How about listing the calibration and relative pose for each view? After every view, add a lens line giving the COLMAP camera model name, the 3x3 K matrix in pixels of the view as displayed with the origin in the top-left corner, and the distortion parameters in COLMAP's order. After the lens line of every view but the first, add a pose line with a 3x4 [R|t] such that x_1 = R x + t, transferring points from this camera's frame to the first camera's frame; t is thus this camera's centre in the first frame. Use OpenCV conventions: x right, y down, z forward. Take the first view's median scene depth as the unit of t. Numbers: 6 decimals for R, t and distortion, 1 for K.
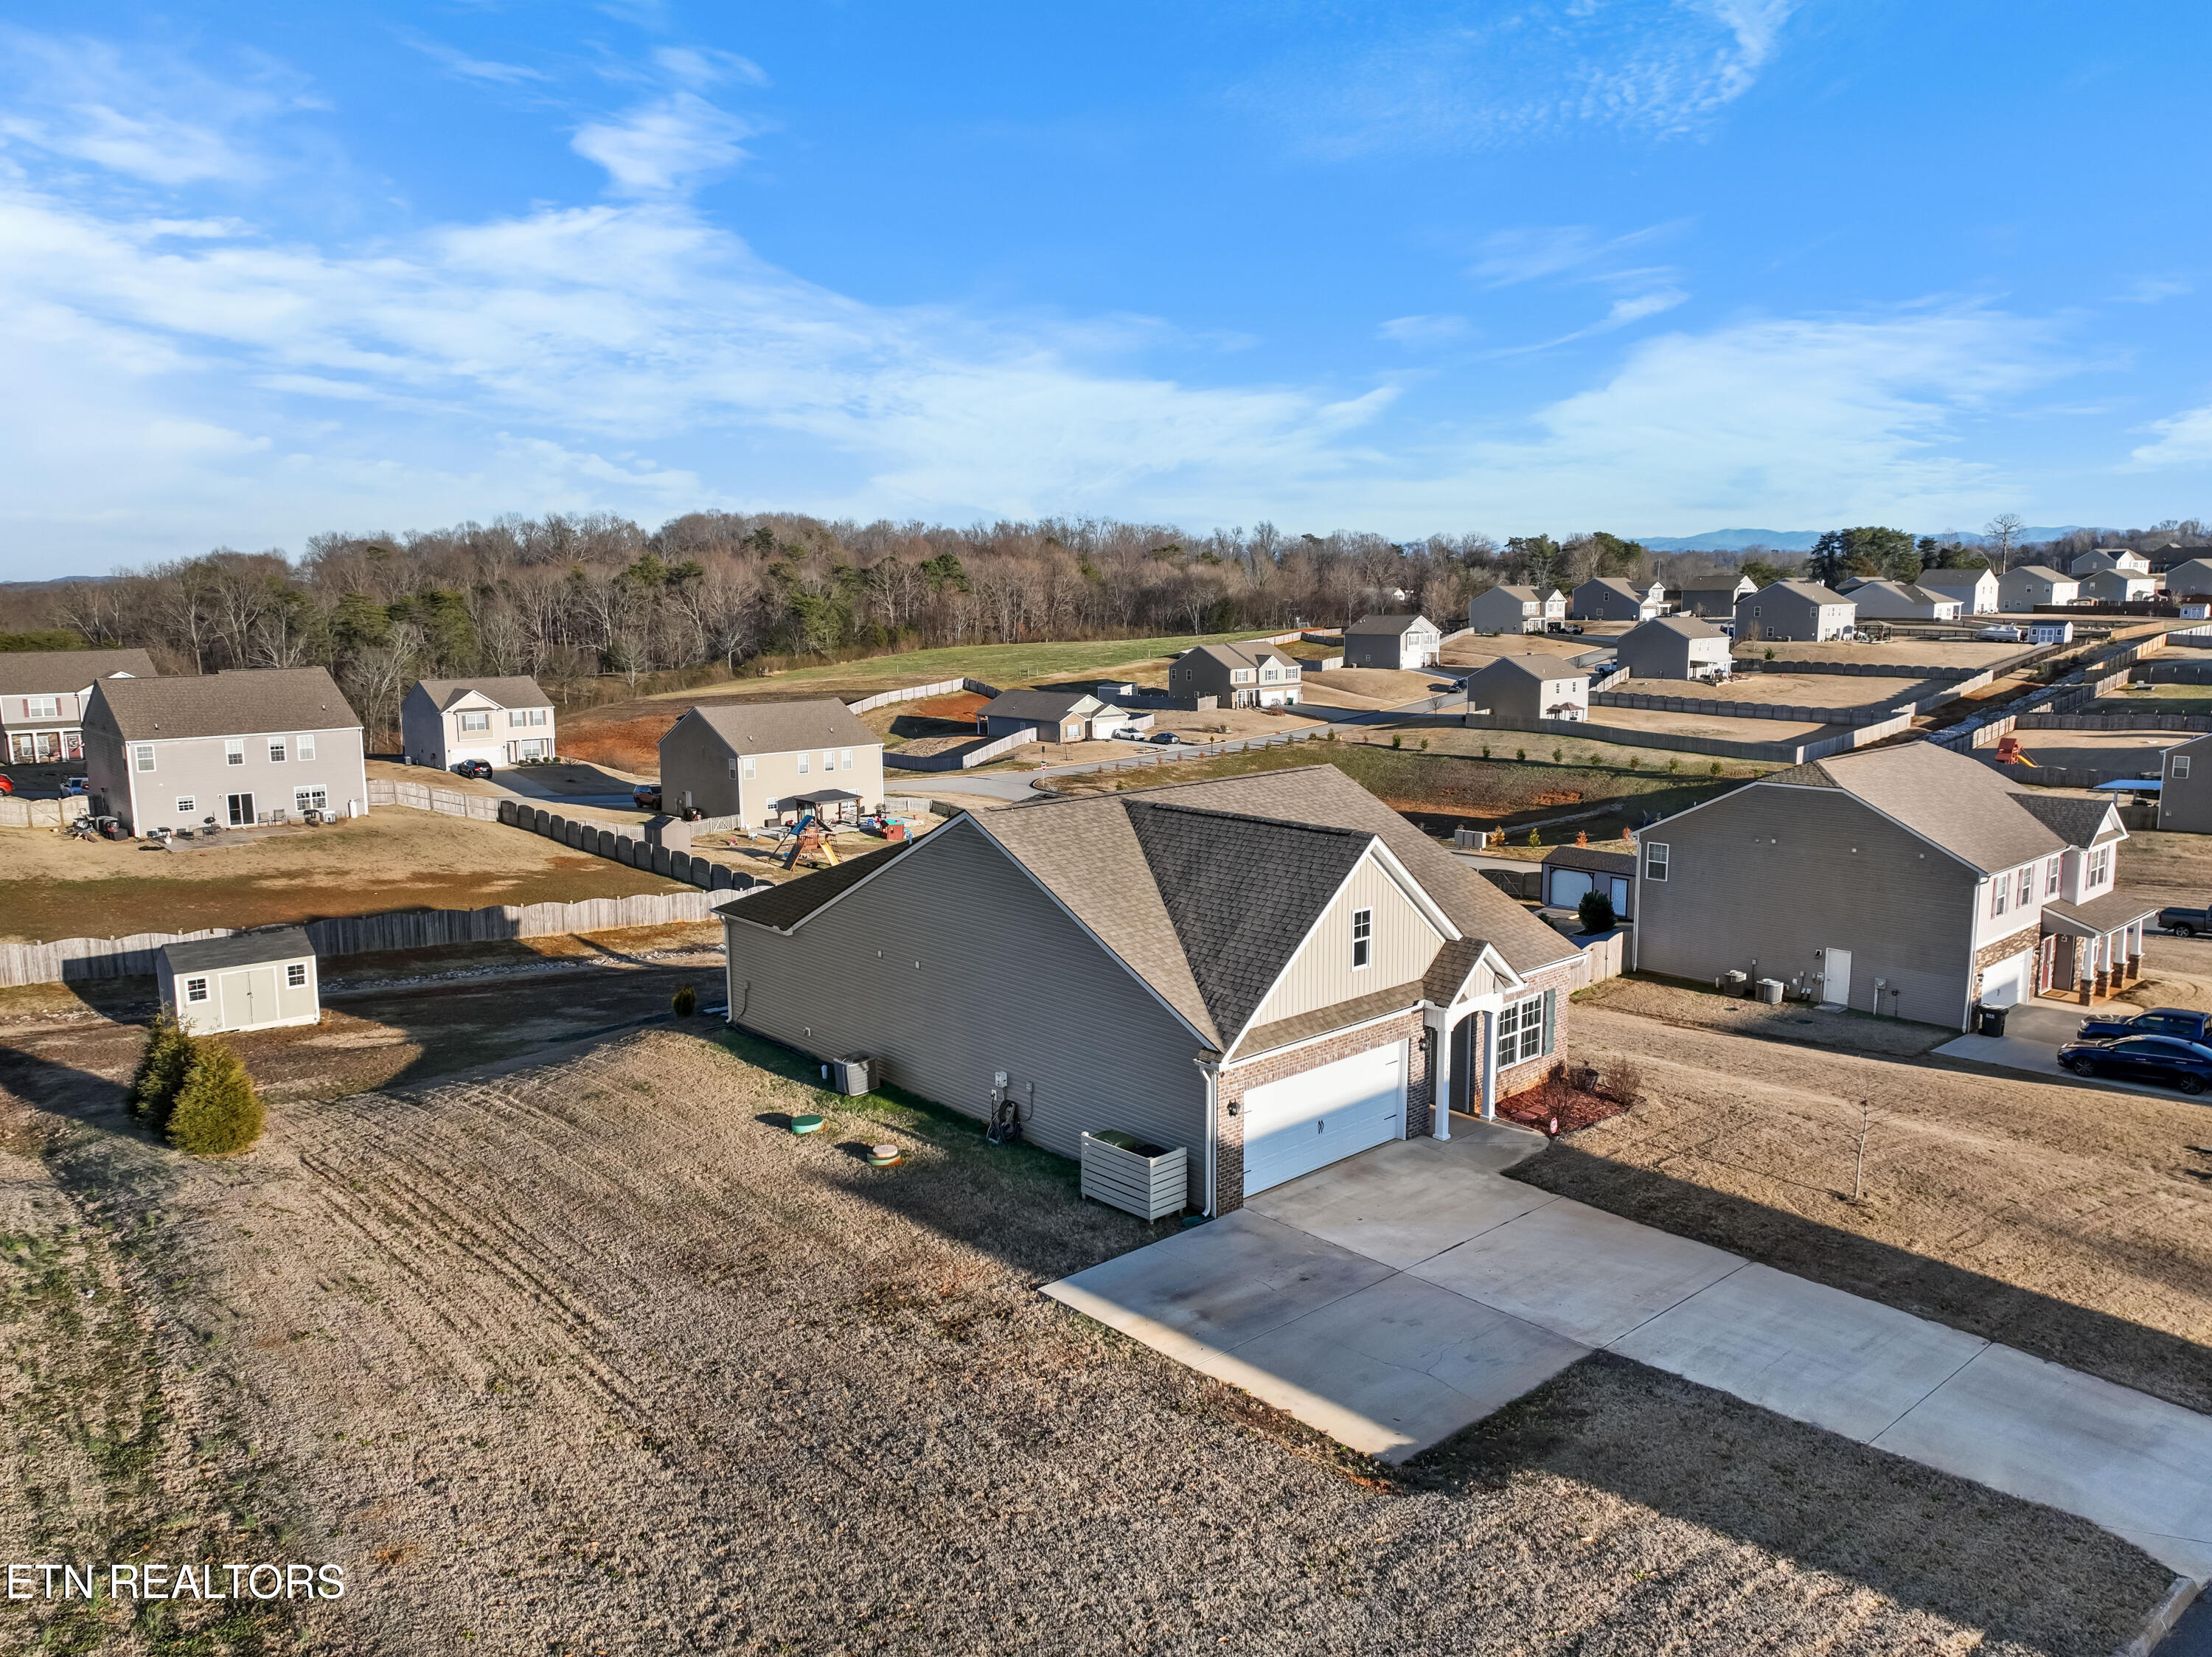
lens RADIAL K [[1556.9, 0, 1106.0], [0, 1556.9, 828.5], [0, 0, 1]] dist [0.000678, 0.008850]
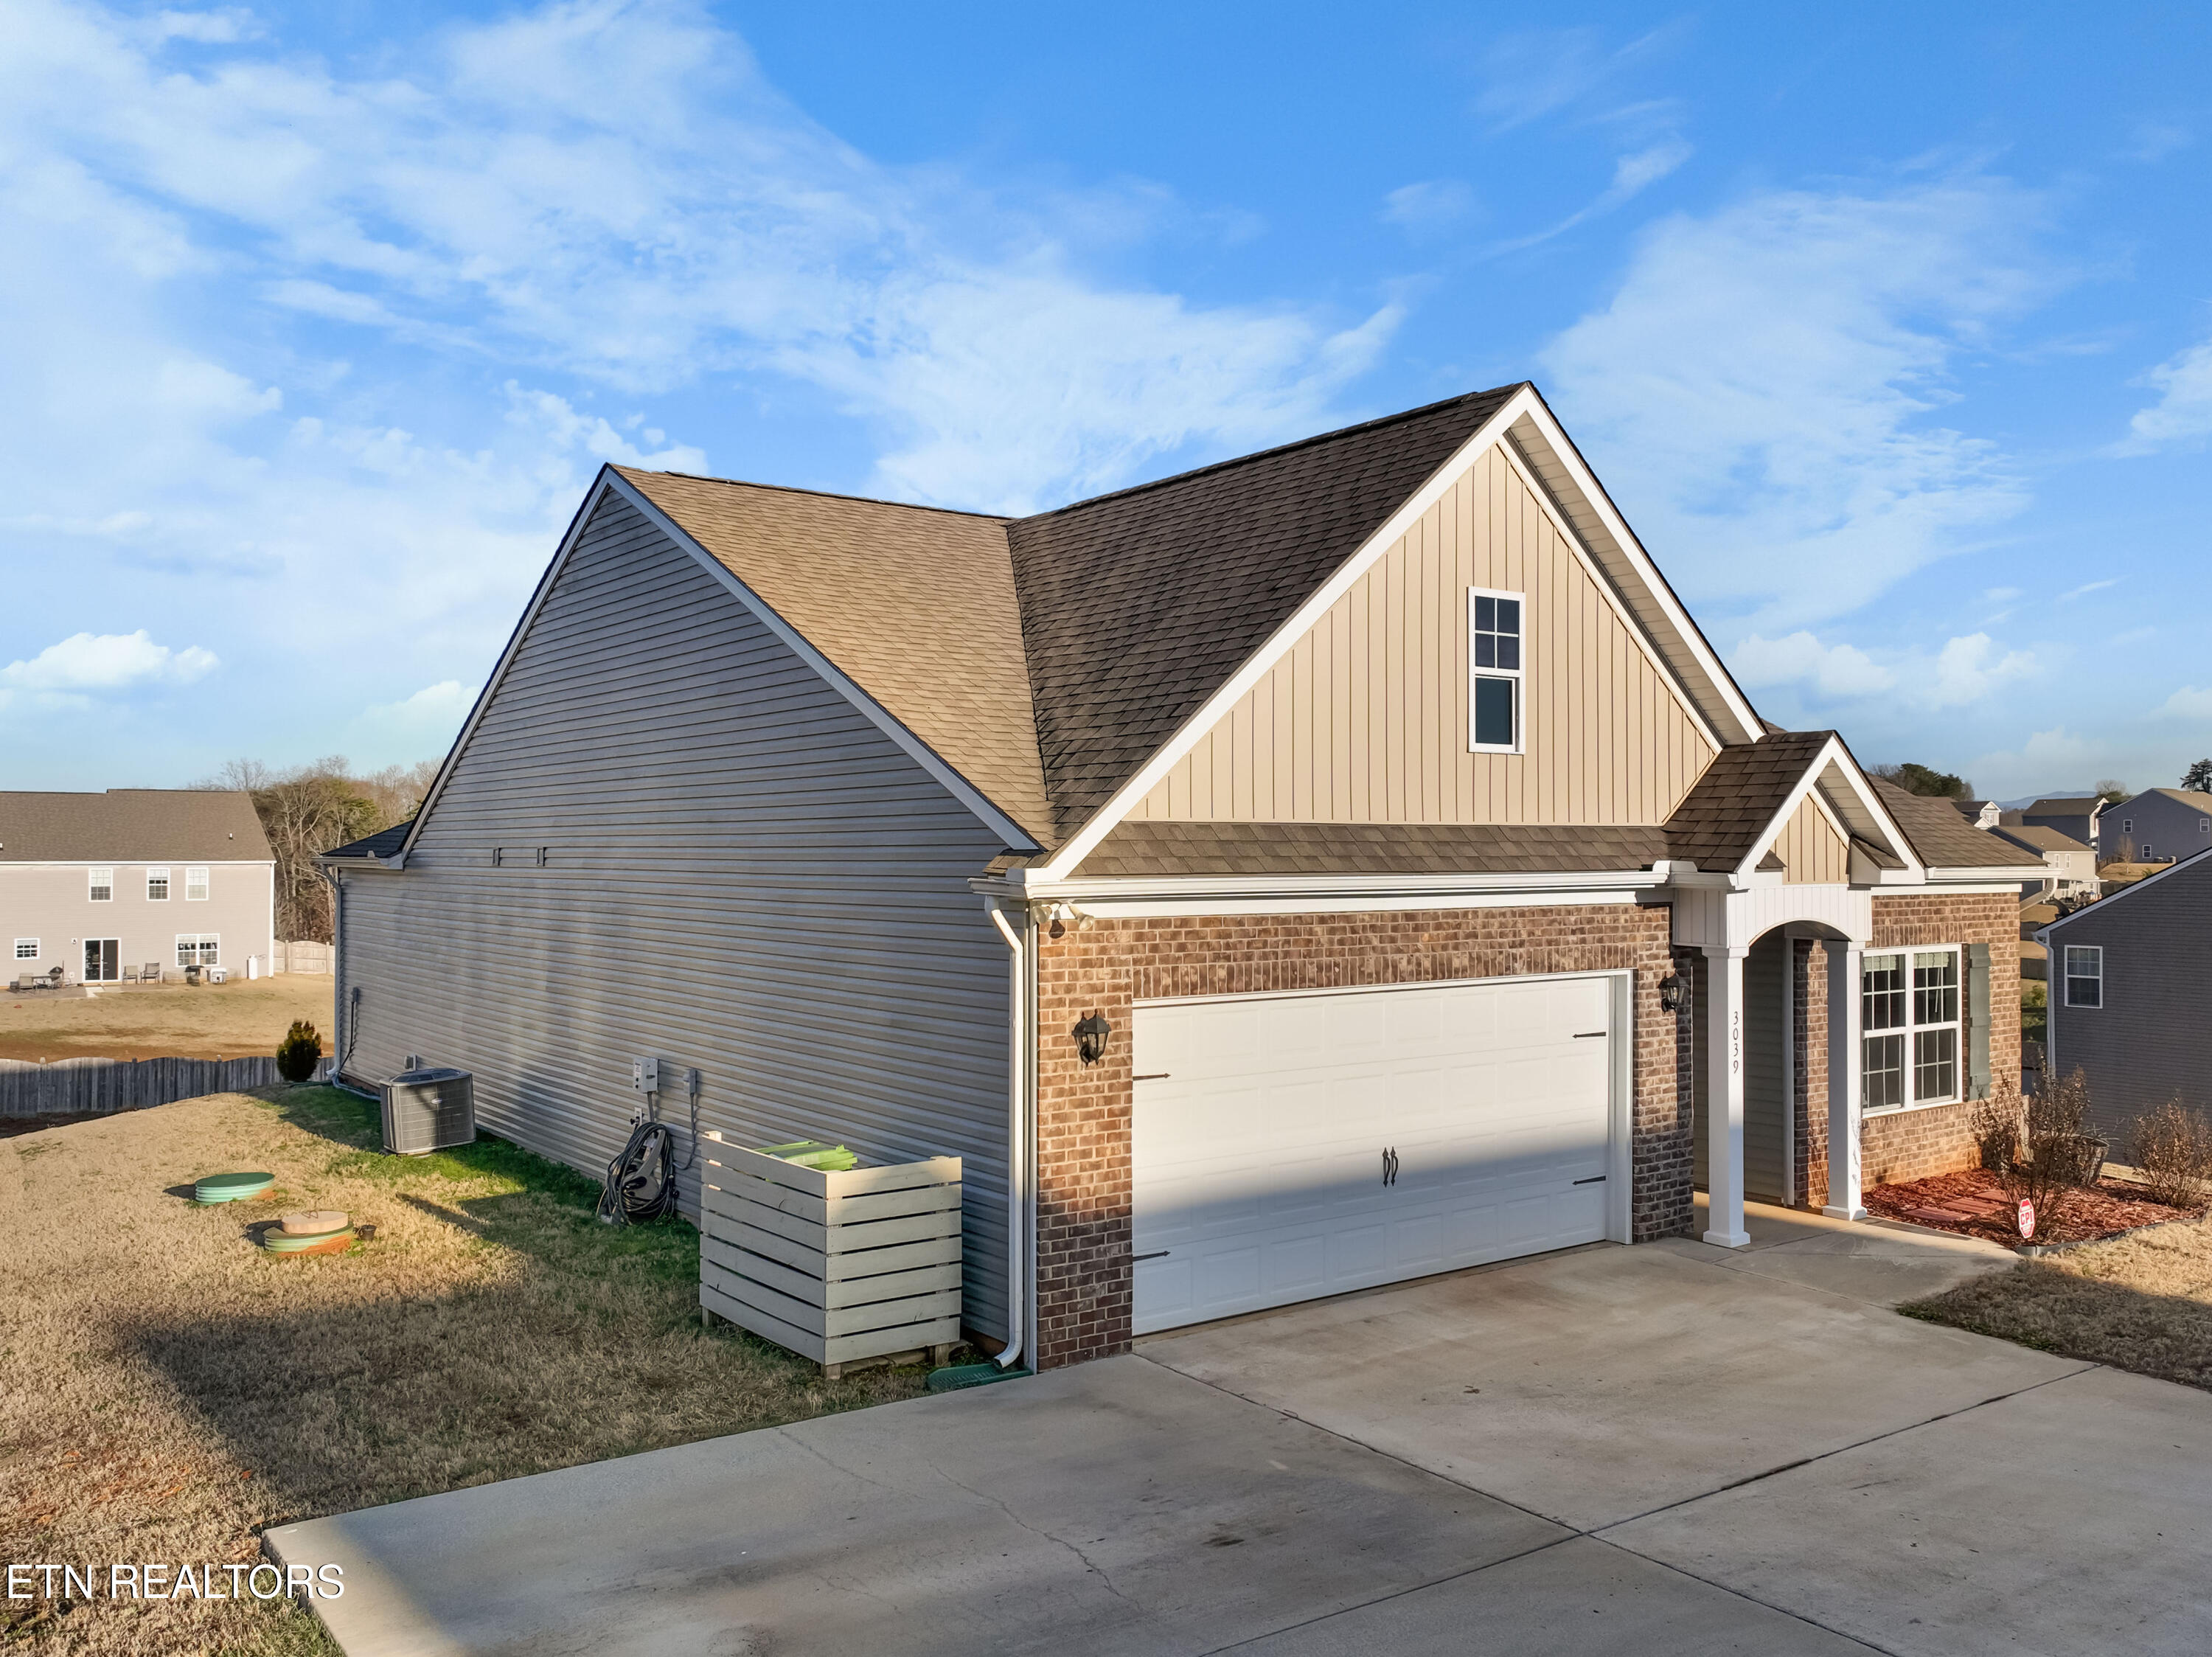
lens RADIAL K [[1790.9, 0, 1154.0], [0, 1790.9, 832.5], [0, 0, 1]] dist [0.001056, -0.002745]
pose [[0.995452, 0.006528, -0.095036, 0.107843], [-0.022155, 0.986157, -0.164325, 0.162927], [0.092648, 0.165683, 0.981817, 0.498005]]
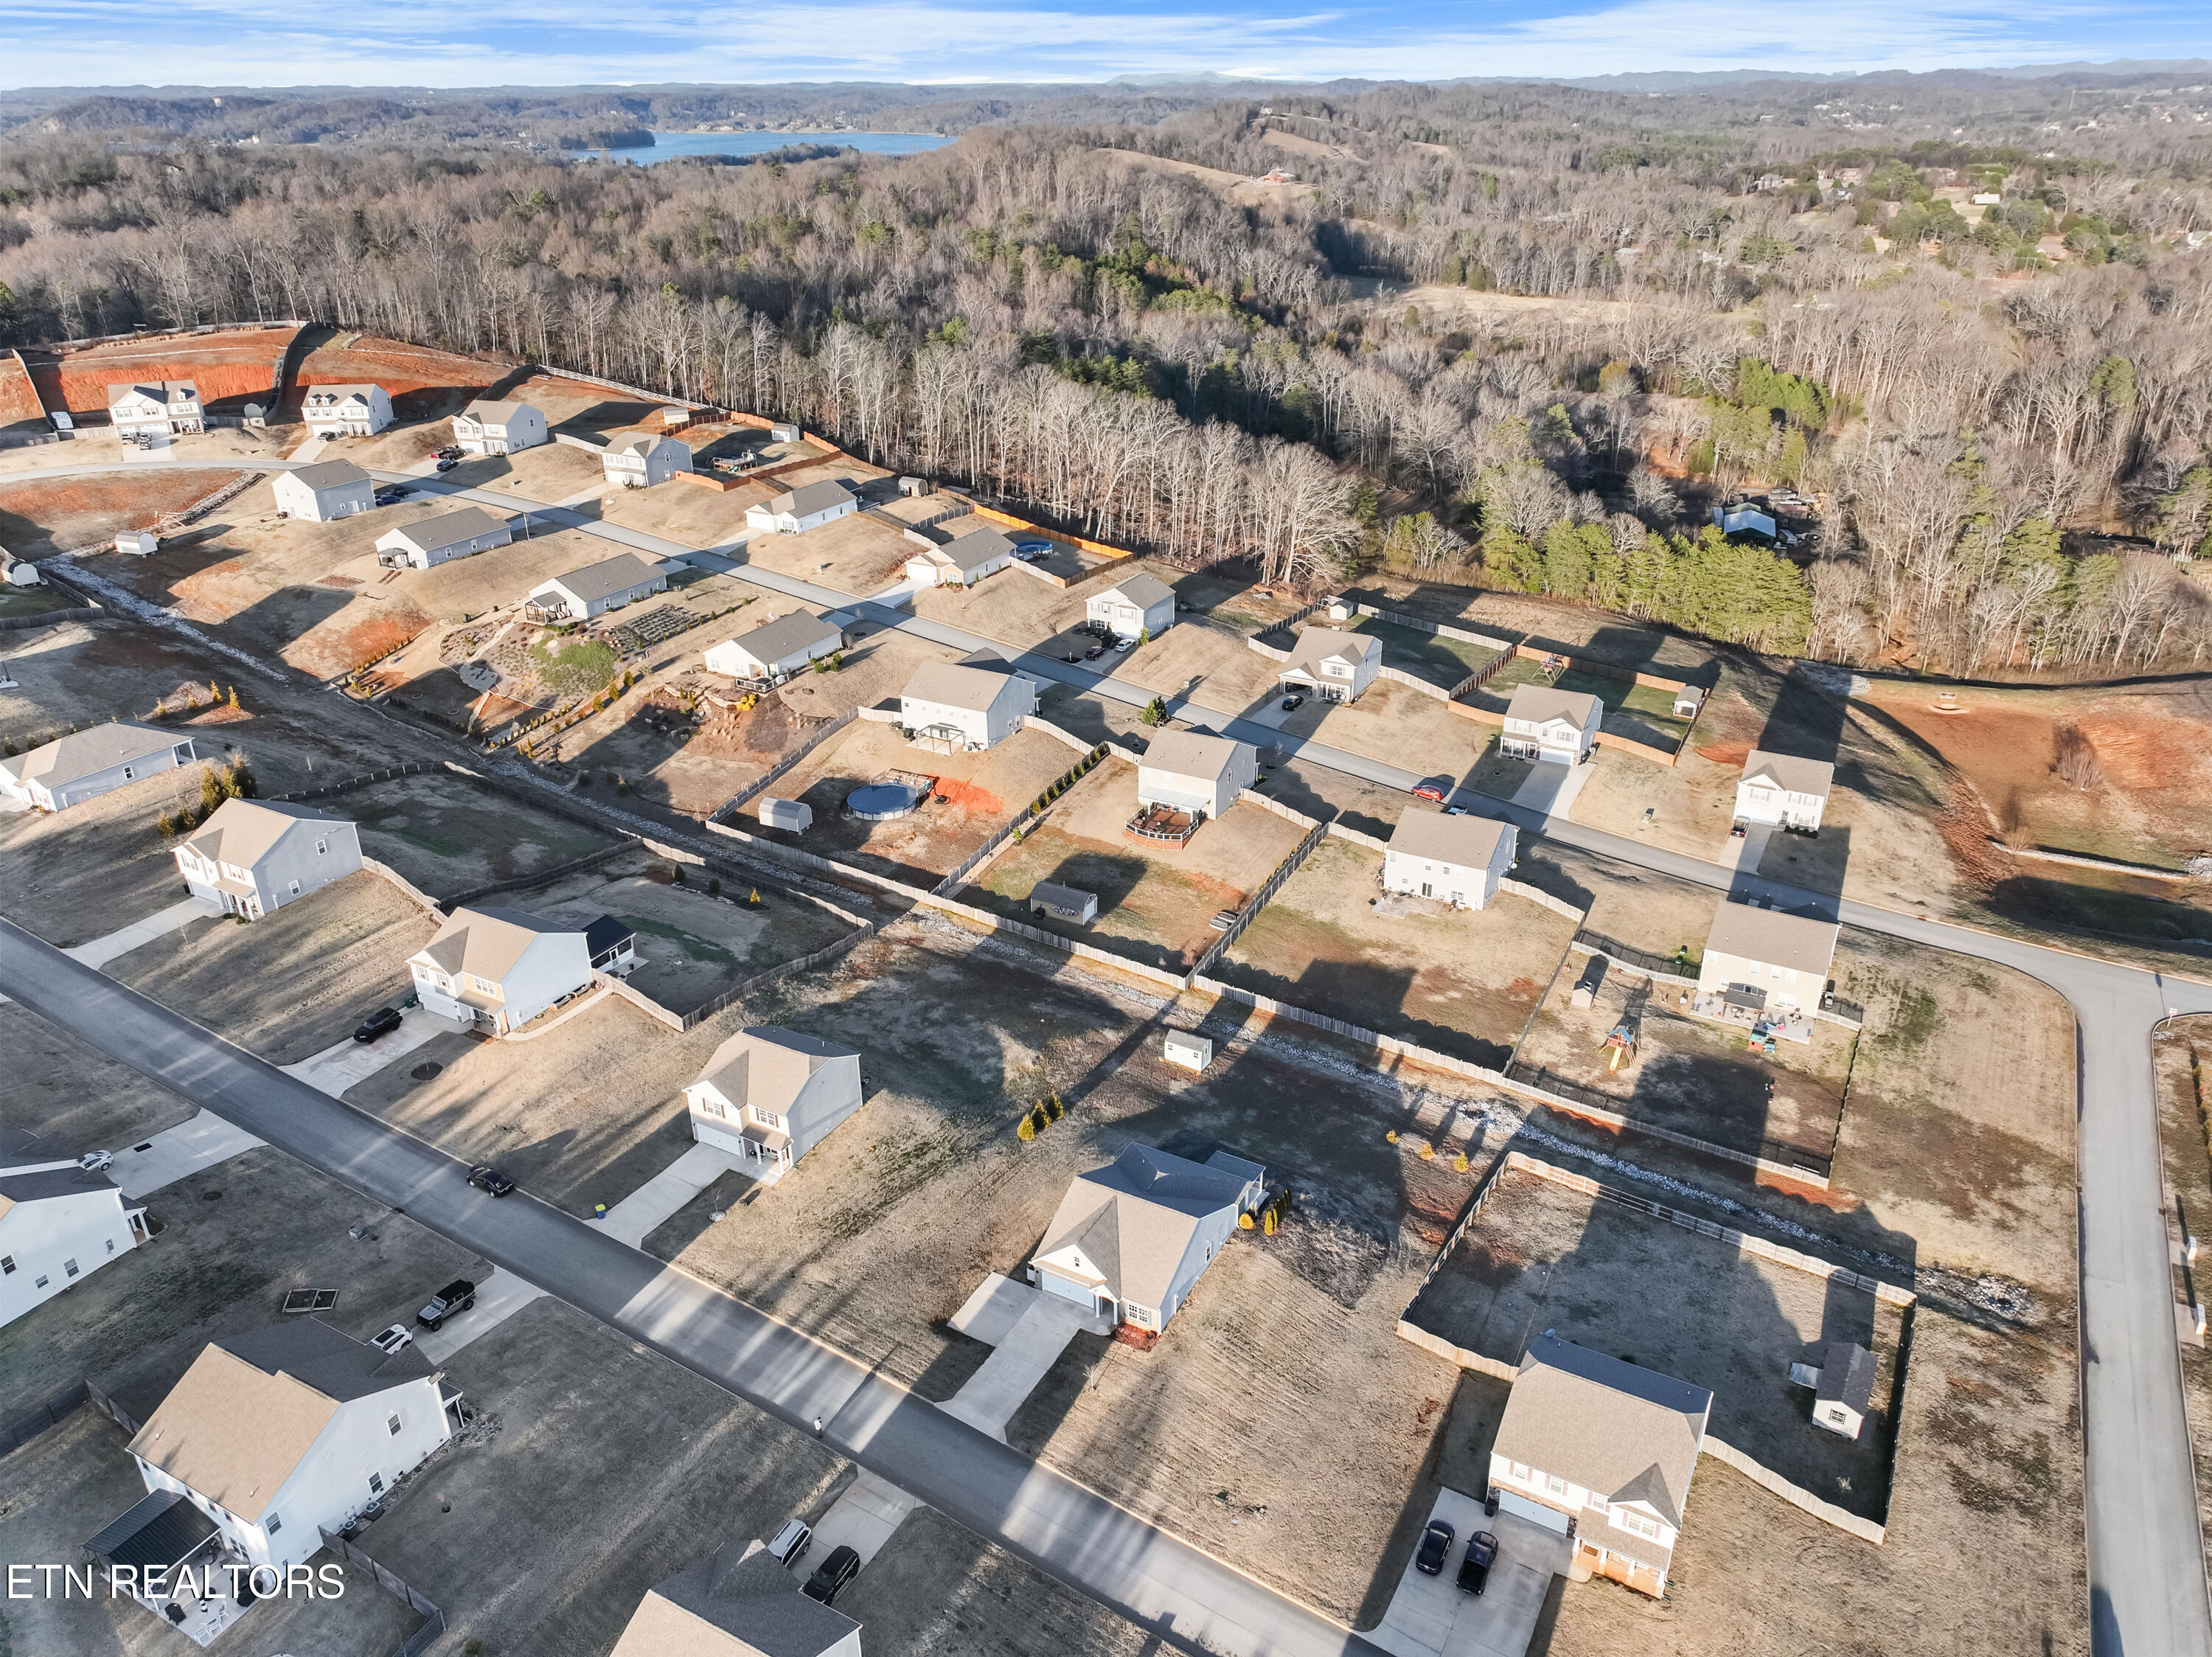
lens RADIAL K [[1545.0, 0, 1096.4], [0, 1545.0, 832.9], [0, 0, 1]] dist [0.006088, 0.000663]
pose [[0.311193, 0.416015, -0.854453, 2.890665], [-0.130575, 0.909286, 0.395157, -2.333881], [0.941334, -0.011400, 0.337284, -0.309133]]
